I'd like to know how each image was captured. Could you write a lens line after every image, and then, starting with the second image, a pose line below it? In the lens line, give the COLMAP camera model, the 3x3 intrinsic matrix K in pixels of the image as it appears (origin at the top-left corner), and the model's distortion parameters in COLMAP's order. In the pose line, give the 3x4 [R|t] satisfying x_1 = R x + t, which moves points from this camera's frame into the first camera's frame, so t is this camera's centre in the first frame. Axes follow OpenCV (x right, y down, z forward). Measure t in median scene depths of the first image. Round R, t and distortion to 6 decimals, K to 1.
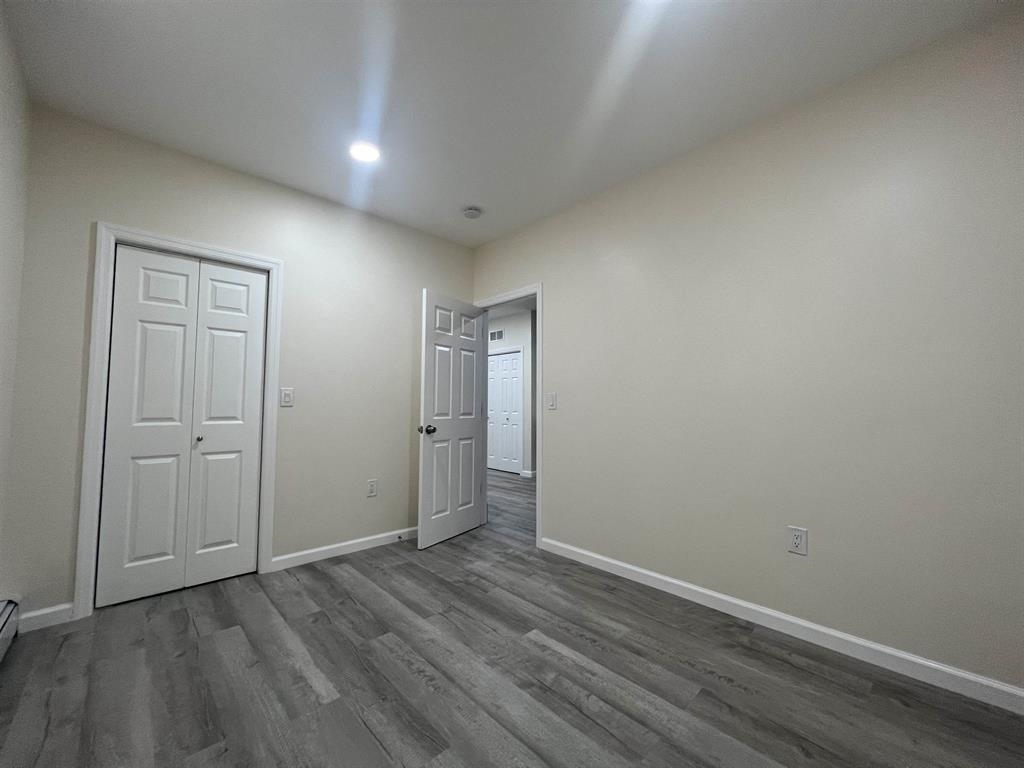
lens RADIAL K [[407.4, 0, 507.7], [0, 407.4, 387.1], [0, 0, 1]] dist [0.022146, 0.000032]
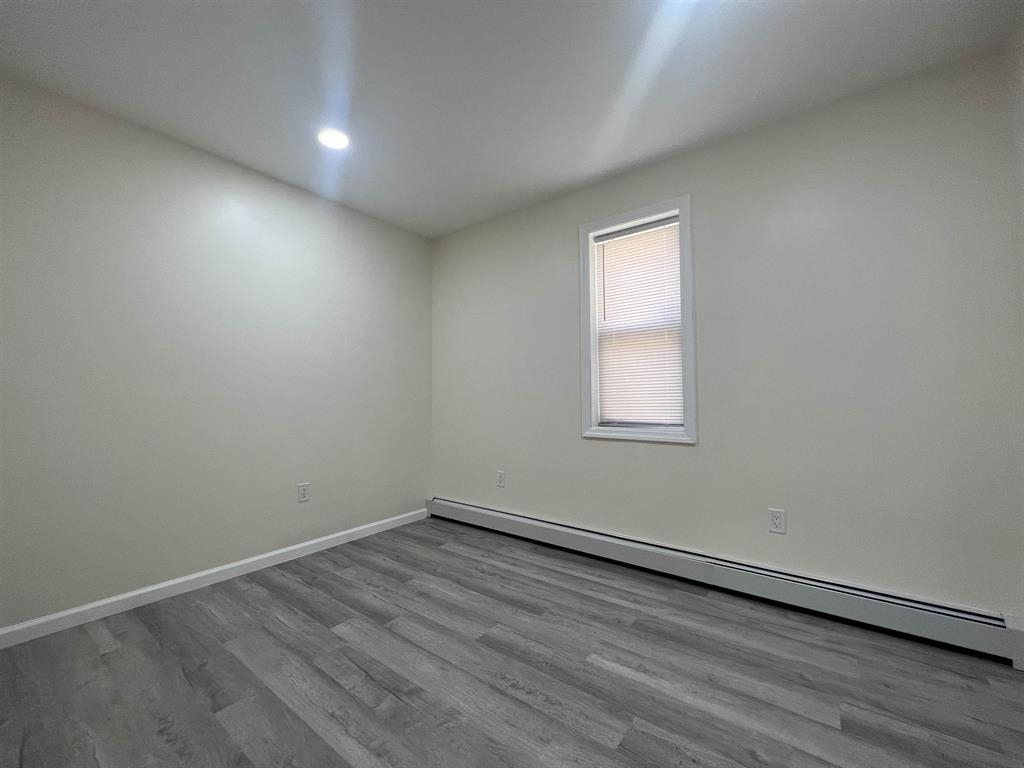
lens RADIAL K [[410.3, 0, 511.4], [0, 410.3, 381.3], [0, 0, 1]] dist [-0.001434, 0.000611]
pose [[-0.983528, -0.003969, -0.180715, -0.003173], [0.010834, 0.996667, -0.080856, 0.078717], [0.180433, -0.081482, -0.980206, 1.994783]]
